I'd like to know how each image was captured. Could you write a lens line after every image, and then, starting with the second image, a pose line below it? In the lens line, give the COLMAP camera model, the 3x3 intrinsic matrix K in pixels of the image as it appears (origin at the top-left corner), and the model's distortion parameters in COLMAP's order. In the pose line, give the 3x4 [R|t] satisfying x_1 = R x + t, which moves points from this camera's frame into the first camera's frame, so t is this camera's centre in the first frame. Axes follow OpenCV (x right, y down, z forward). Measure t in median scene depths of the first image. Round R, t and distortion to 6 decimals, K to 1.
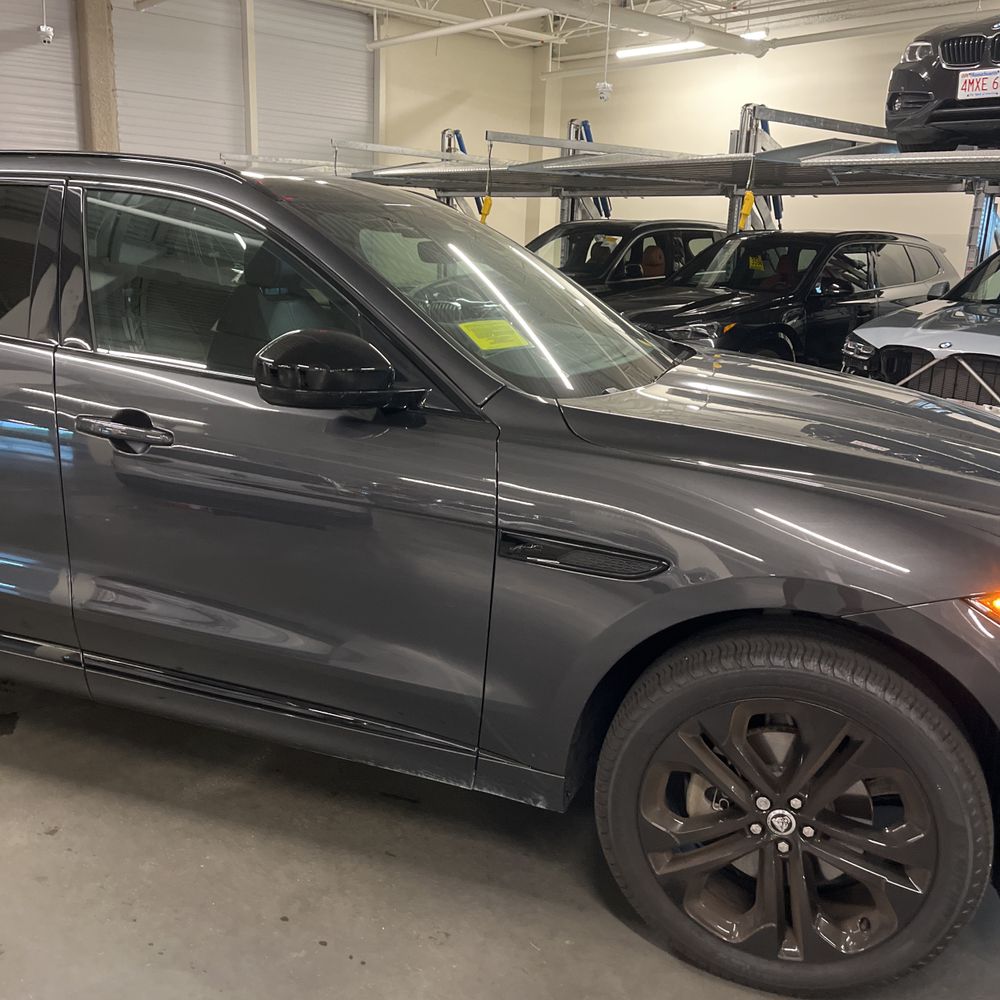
lens RADIAL K [[1013.8, 0, 500.0], [0, 1013.8, 500.0], [0, 0, 1]] dist [0.077015, -0.099084]
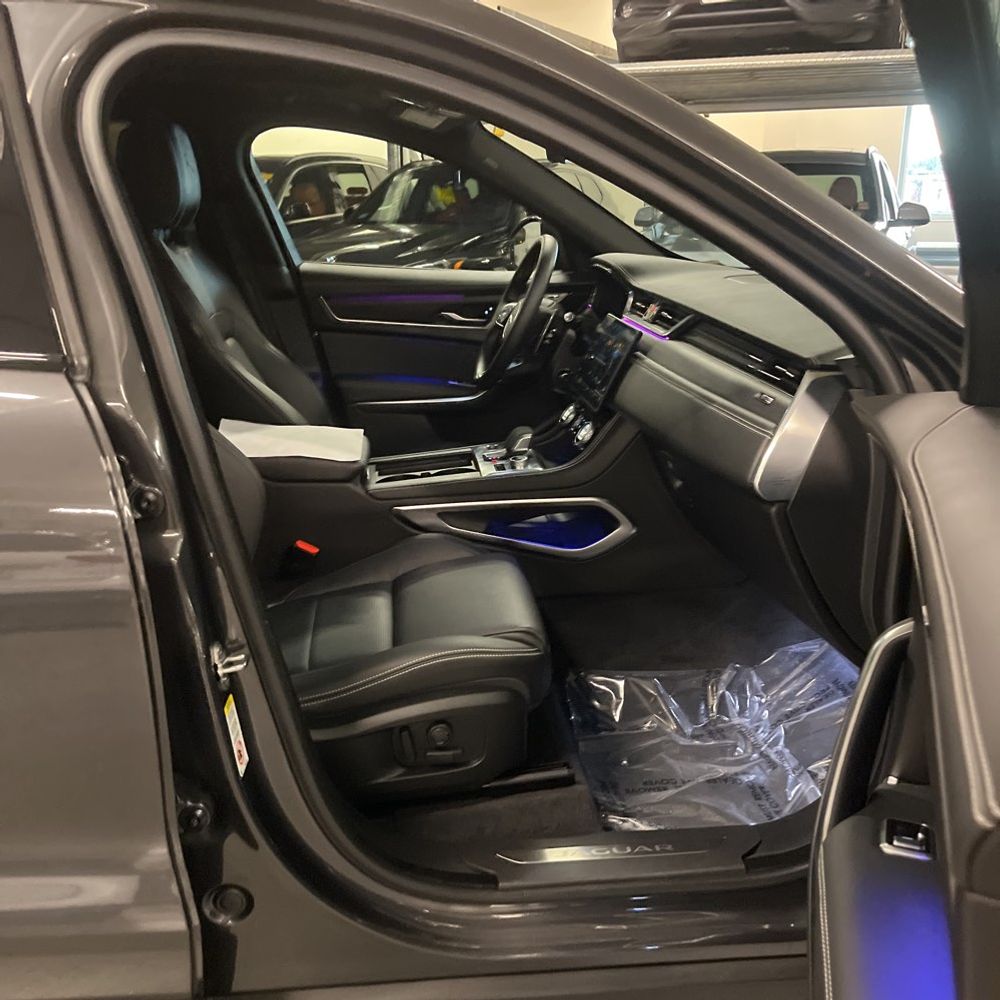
lens RADIAL K [[1021.0, 0, 500.3], [0, 1021.0, 505.4], [0, 0, 1]] dist [0.032255, 0.000535]
pose [[0.904800, -0.164397, 0.392824, -0.104593], [0.143845, 0.986245, 0.081423, -0.021534], [-0.400807, -0.017166, 0.916002, 0.116545]]
